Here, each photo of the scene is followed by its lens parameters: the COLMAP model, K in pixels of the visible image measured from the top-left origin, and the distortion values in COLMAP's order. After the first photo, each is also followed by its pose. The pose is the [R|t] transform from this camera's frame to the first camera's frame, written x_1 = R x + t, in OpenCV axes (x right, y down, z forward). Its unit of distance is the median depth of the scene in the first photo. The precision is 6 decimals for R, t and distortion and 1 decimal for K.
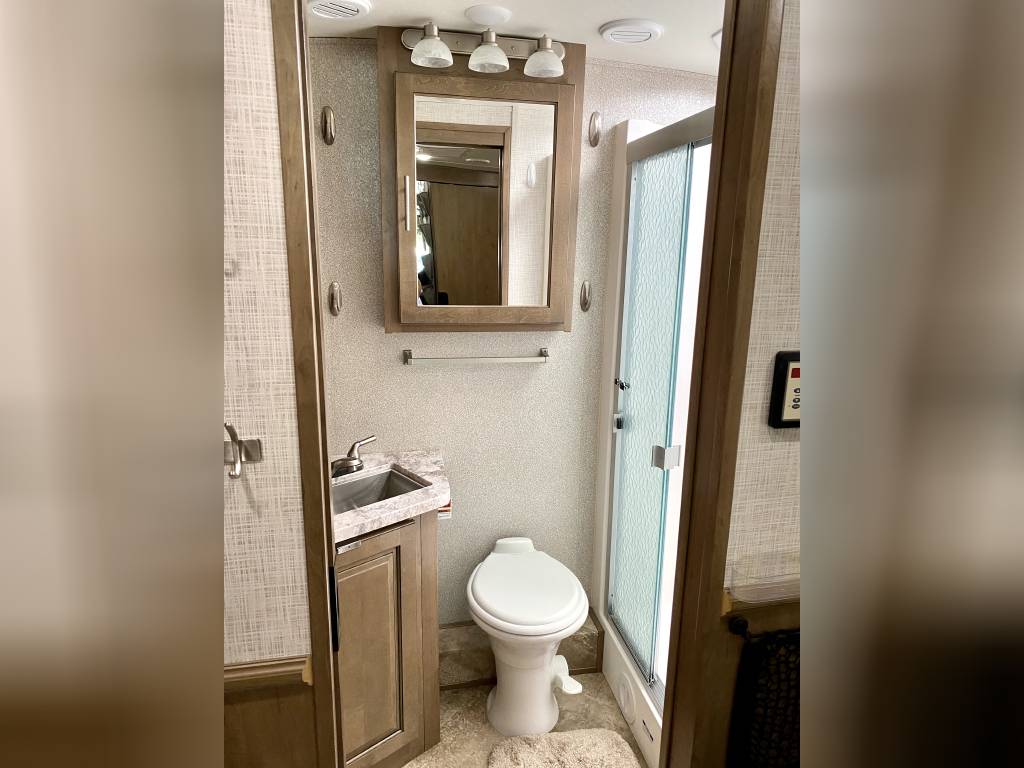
lens RADIAL K [[582.7, 0, 507.3], [0, 582.7, 373.7], [0, 0, 1]] dist [0.007170, -0.001295]
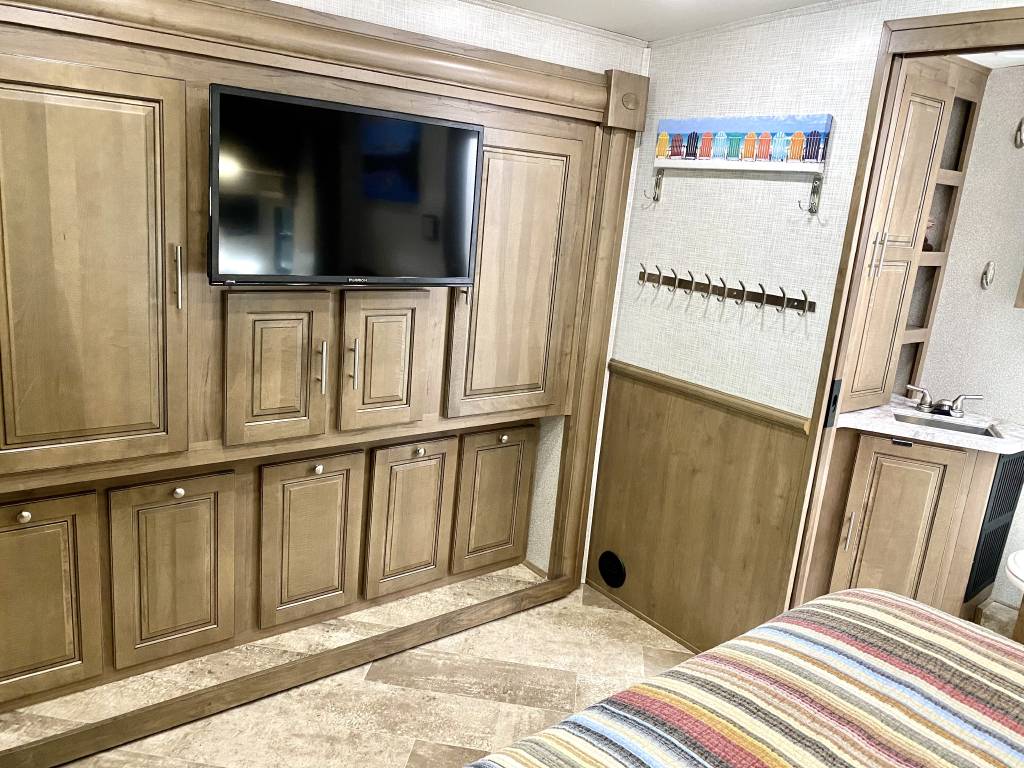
lens RADIAL K [[776.9, 0, 504.6], [0, 776.9, 383.1], [0, 0, 1]] dist [0.067008, -0.101860]
pose [[0.444492, 0.233266, -0.864878, 0.692573], [-0.269297, 0.955634, 0.119343, 0.152278], [0.854345, 0.179863, 0.487589, -0.572750]]
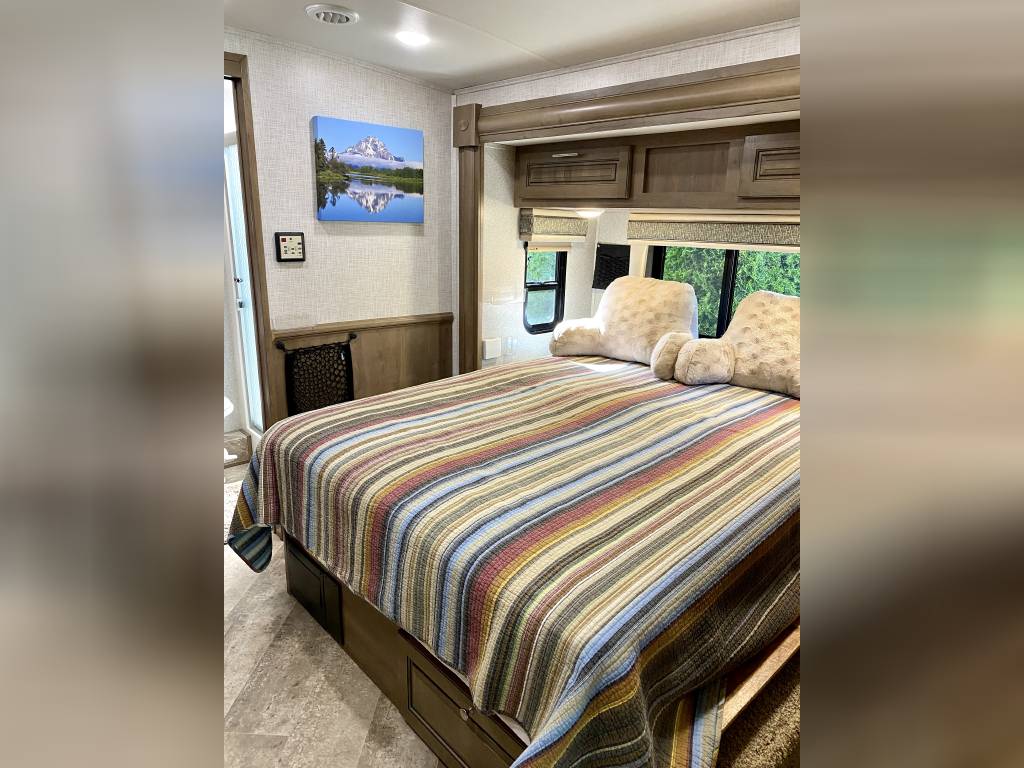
lens RADIAL K [[582.7, 0, 507.3], [0, 582.7, 373.7], [0, 0, 1]] dist [0.007170, -0.001295]
pose [[0.853474, -0.133094, 0.503853, -0.029292], [0.106737, 0.990985, 0.080970, 0.241032], [-0.510087, -0.015326, 0.859986, -0.889996]]
